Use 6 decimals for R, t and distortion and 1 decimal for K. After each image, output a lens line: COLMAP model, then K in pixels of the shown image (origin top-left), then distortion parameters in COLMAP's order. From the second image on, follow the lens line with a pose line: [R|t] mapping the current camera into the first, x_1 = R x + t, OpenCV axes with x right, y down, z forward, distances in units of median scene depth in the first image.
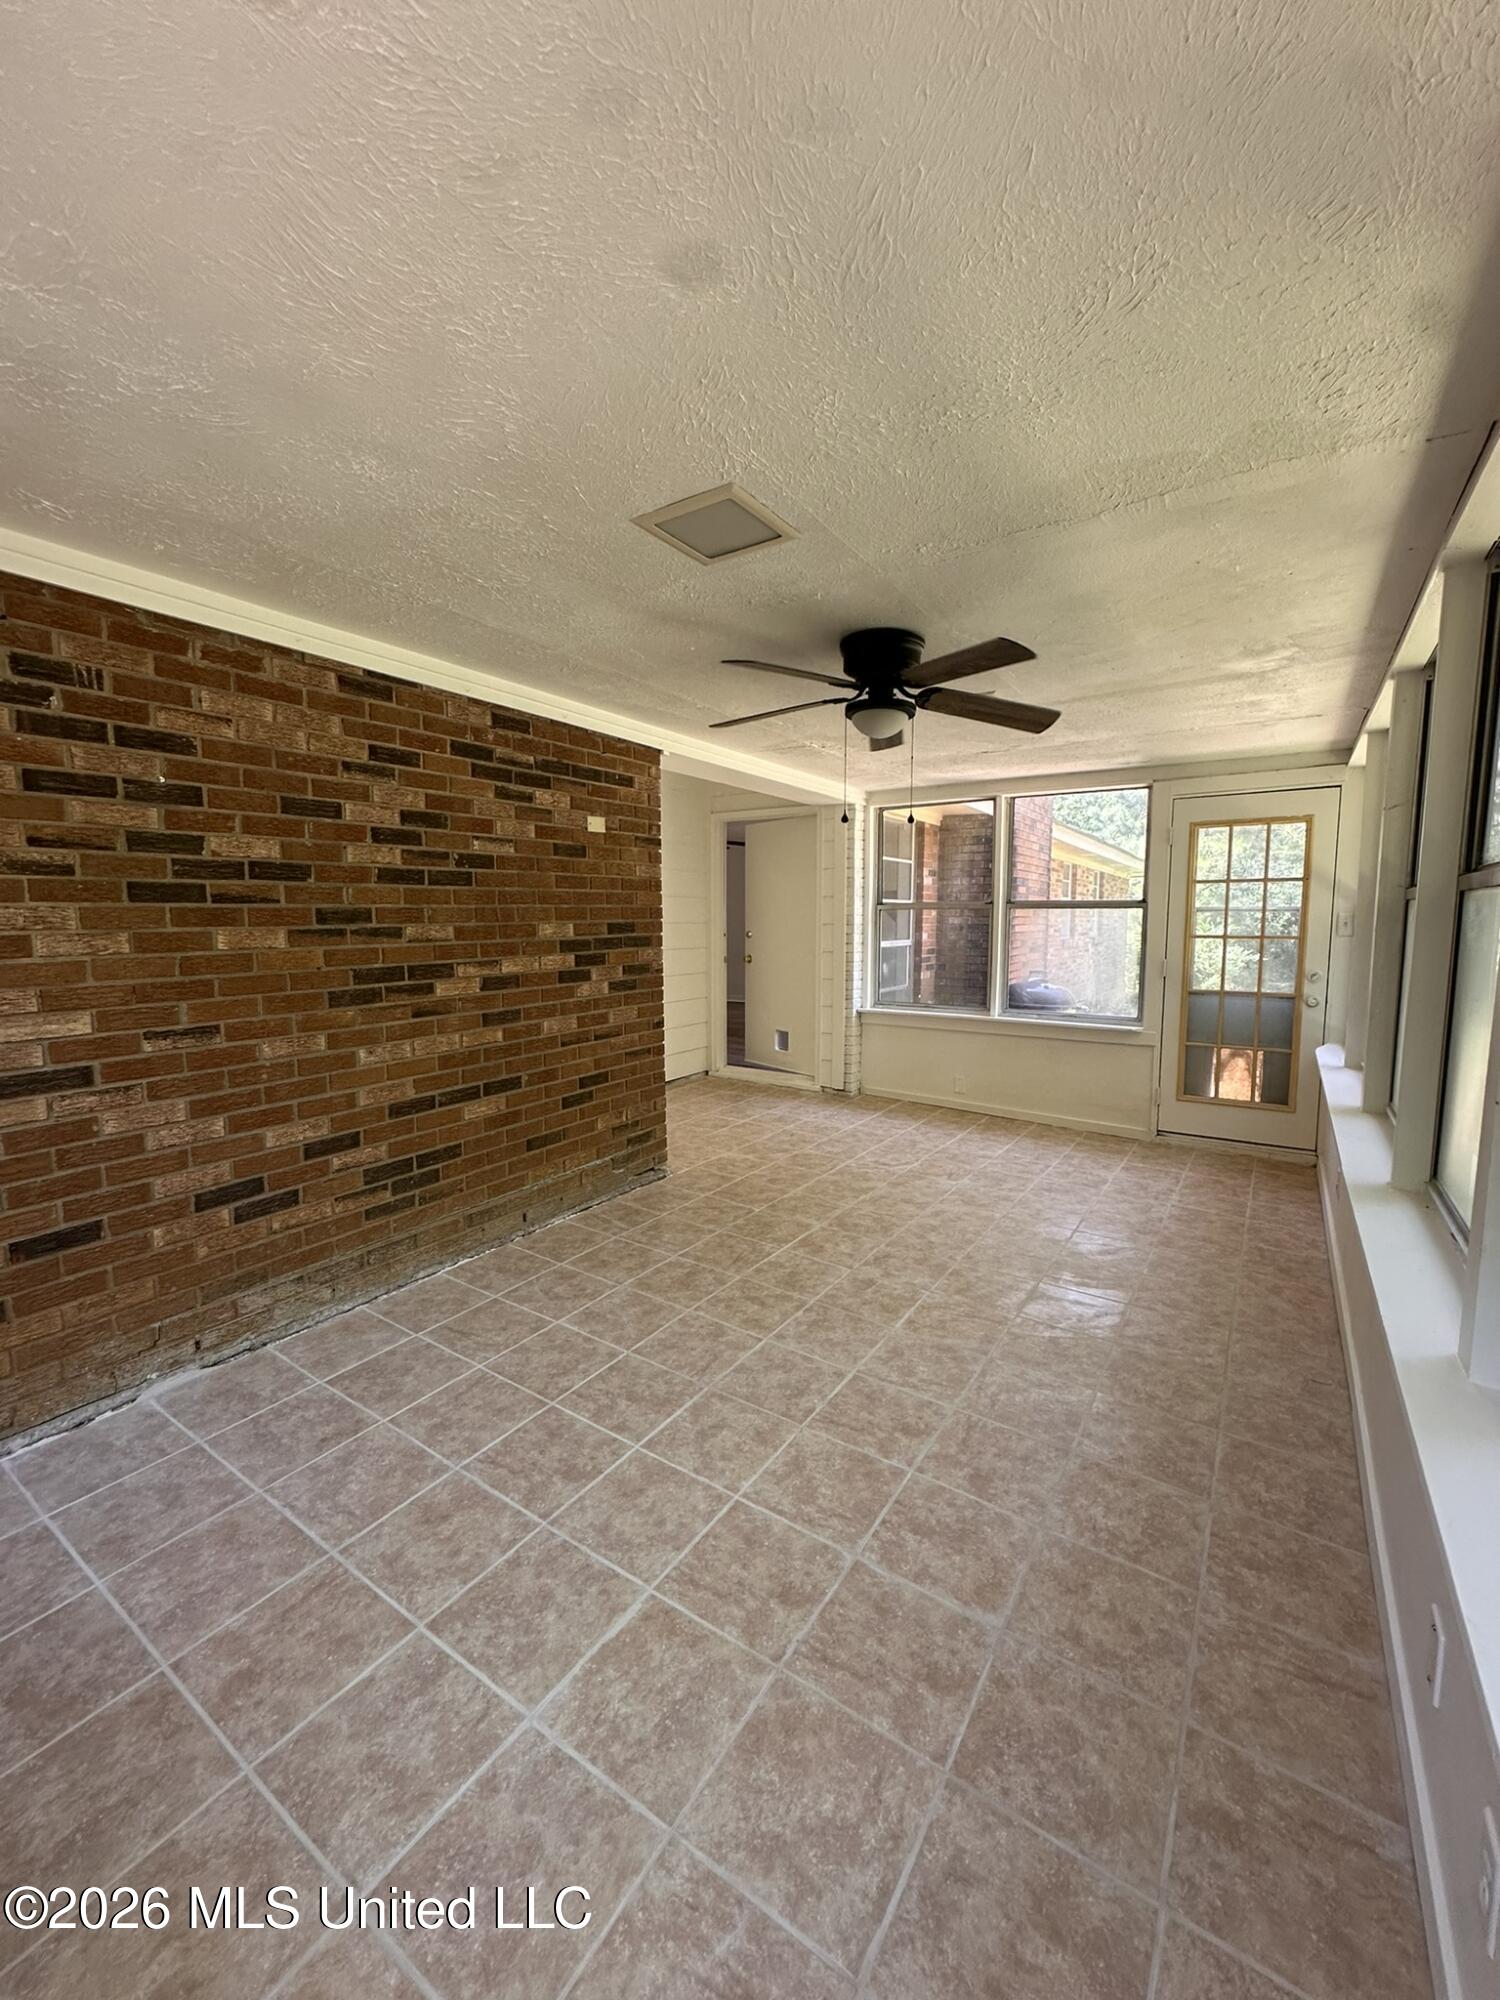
lens RADIAL K [[802.0, 0, 750.0], [0, 802.0, 1000.0], [0, 0, 1]] dist [-0.000381, -0.000846]
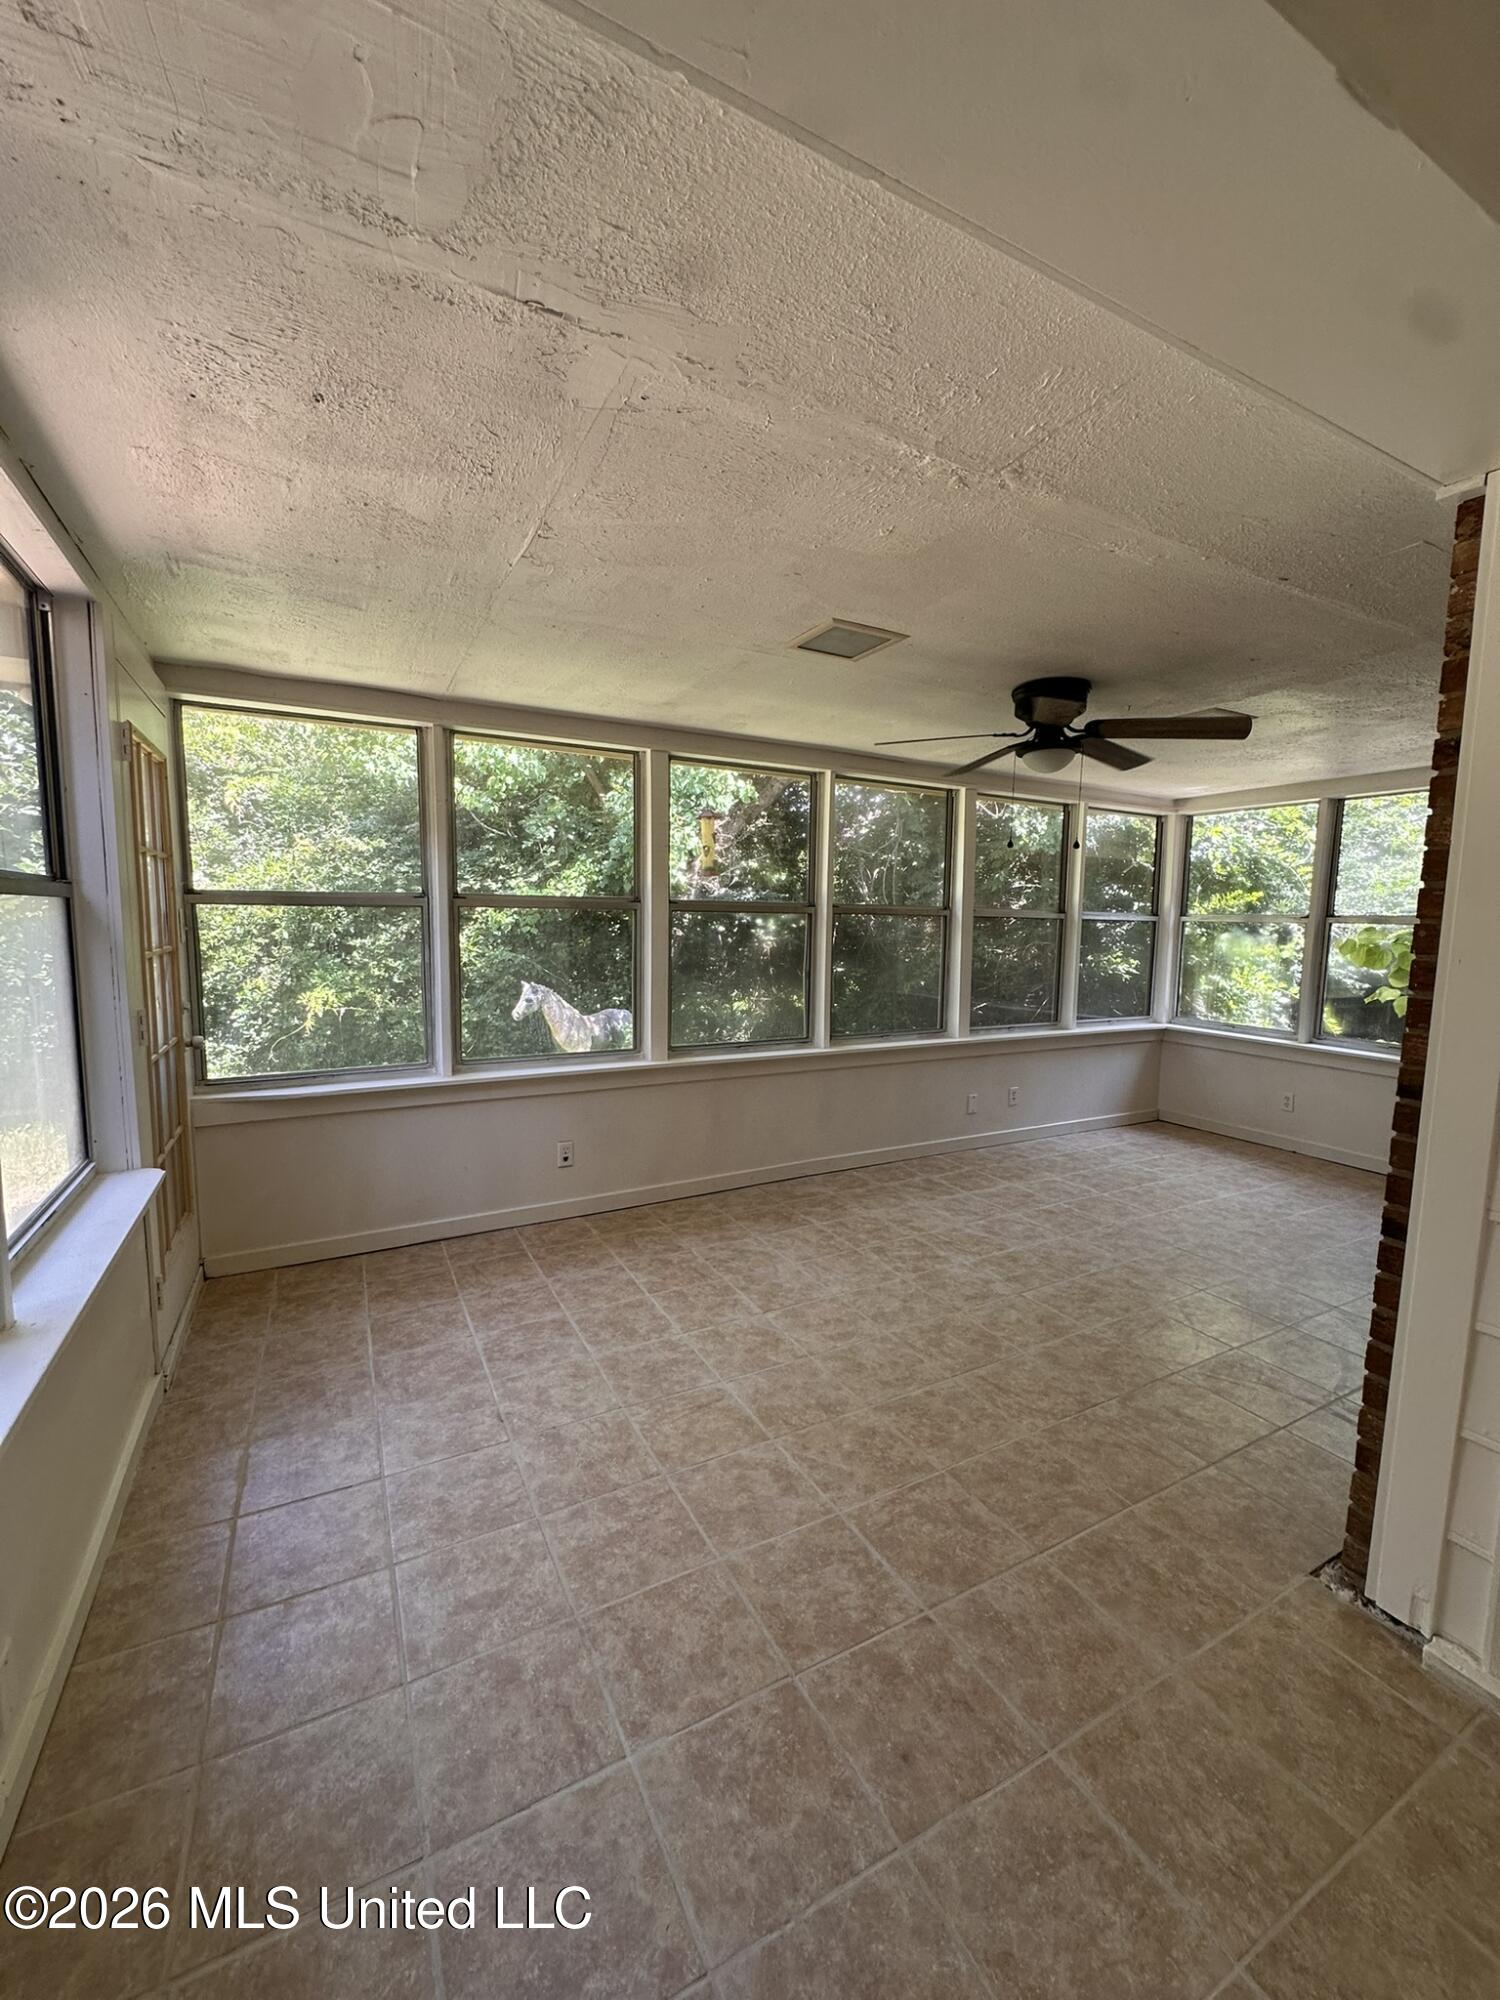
lens RADIAL K [[799.3, 0, 750.0], [0, 799.3, 1000.0], [0, 0, 1]] dist [-0.002662, 0.000018]
pose [[-0.879323, -0.067917, 0.471358, -0.014390], [0.029214, 0.980221, 0.195737, -0.176062], [-0.475330, 0.185886, -0.859947, 1.578082]]
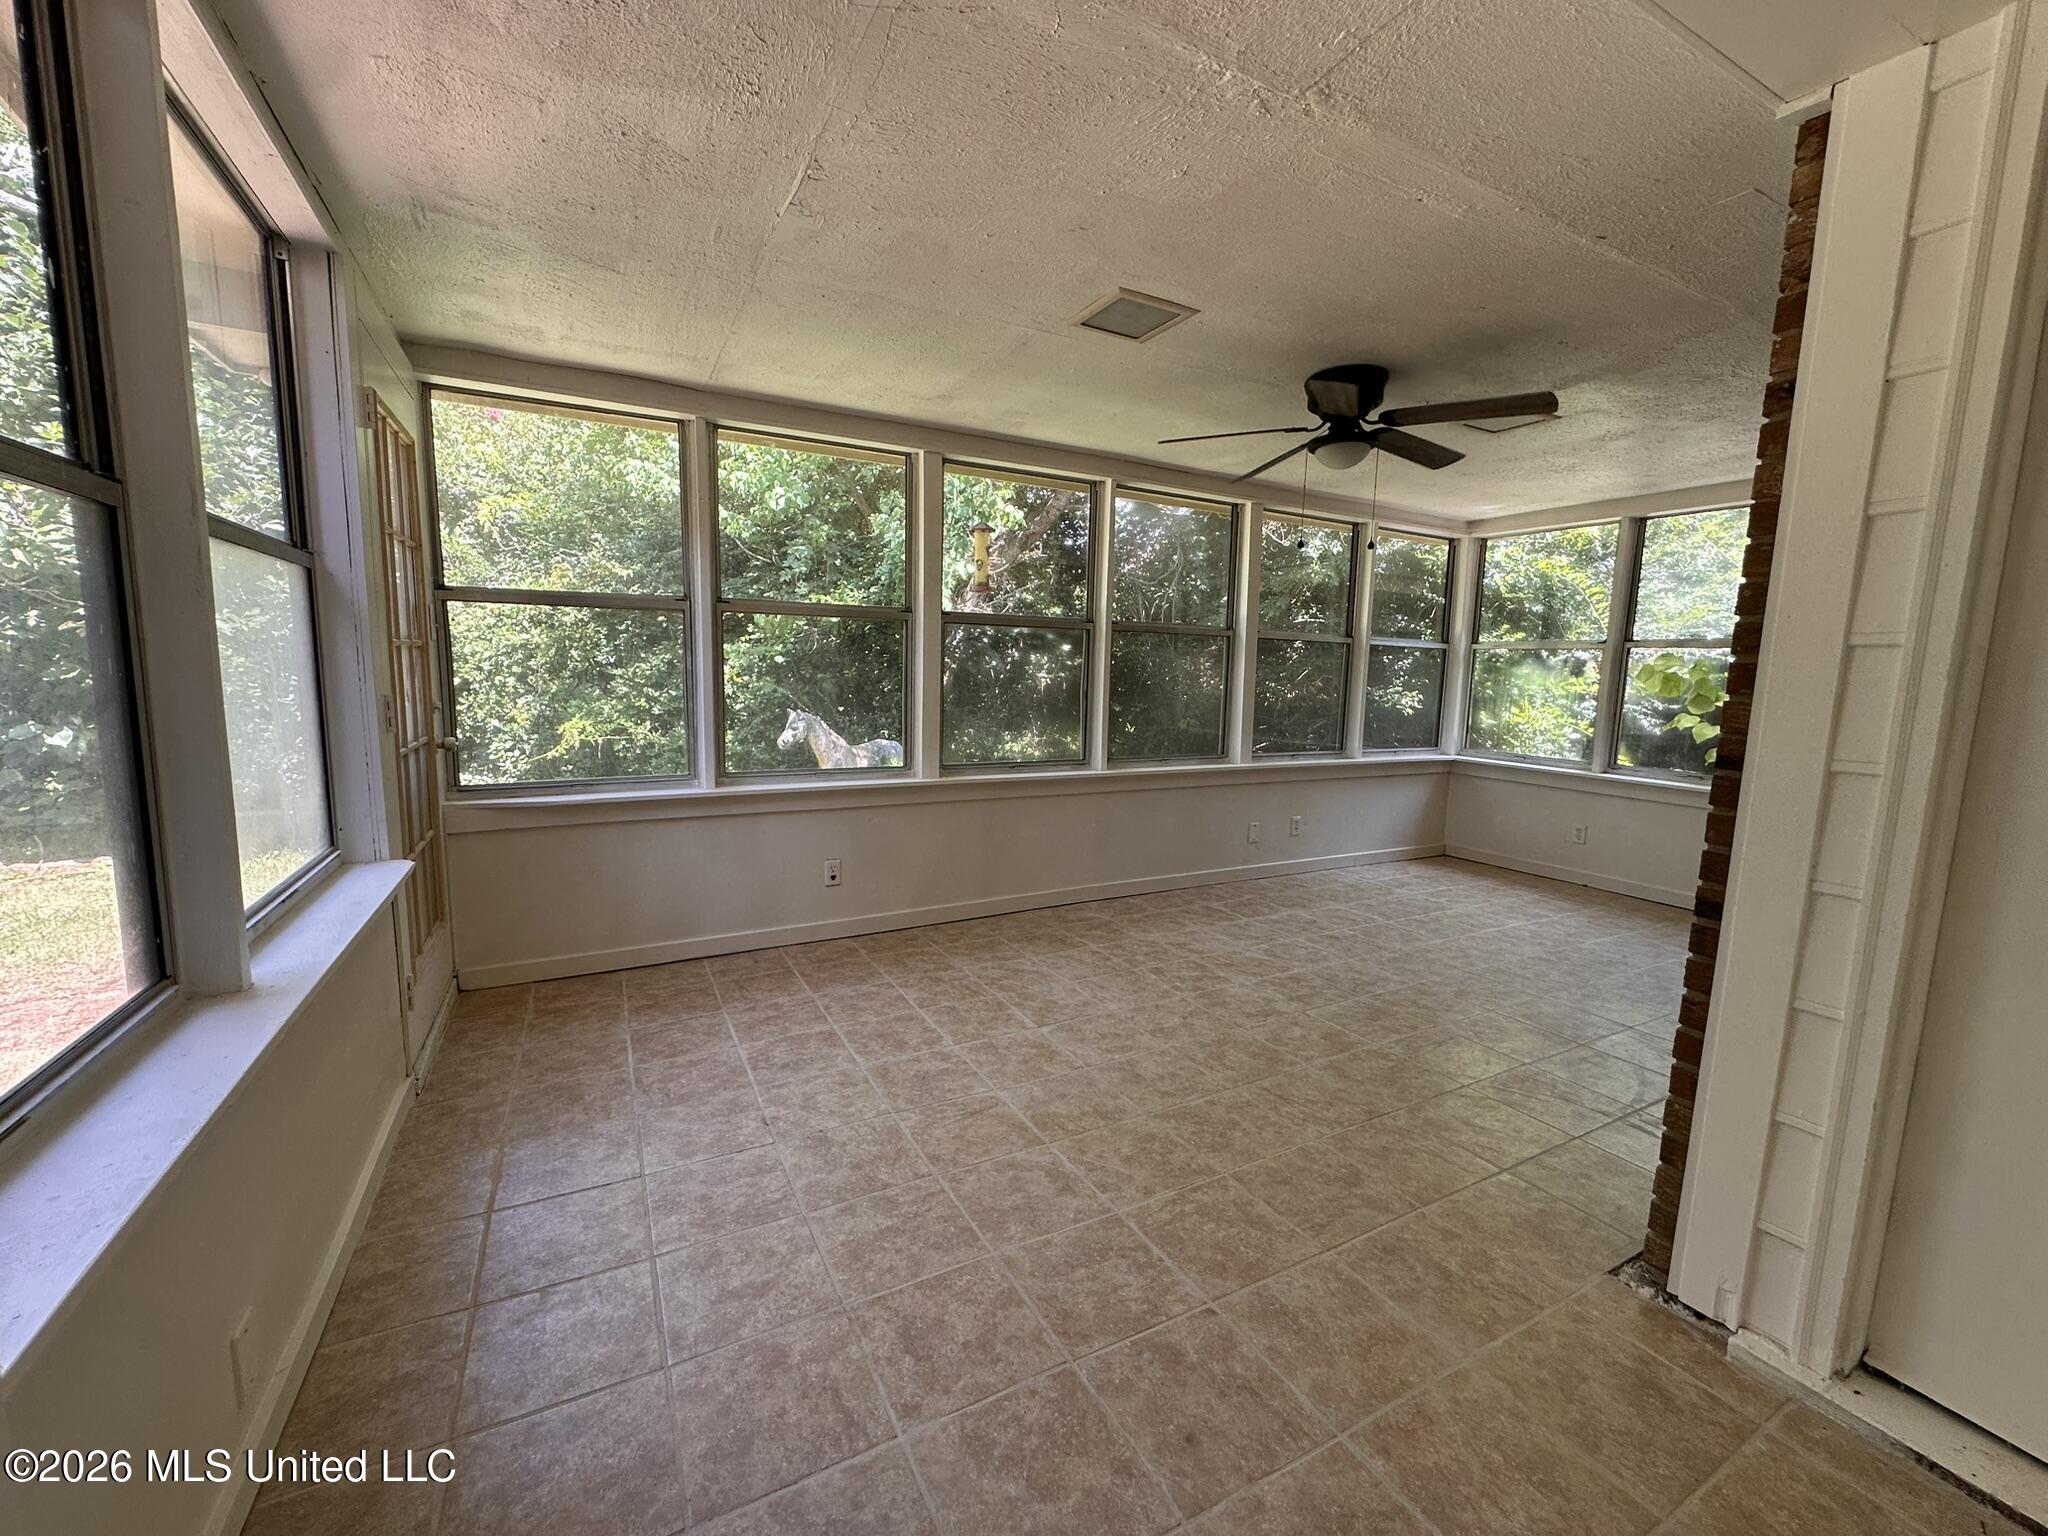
lens RADIAL K [[821.3, 0, 1022.2], [0, 821.3, 766.8], [0, 0, 1]] dist [-0.000381, -0.000846]
pose [[-0.879075, -0.085526, 0.468948, -0.008079], [0.020708, 0.975993, 0.216817, -0.132809], [-0.476234, 0.200309, -0.856200, 1.578475]]
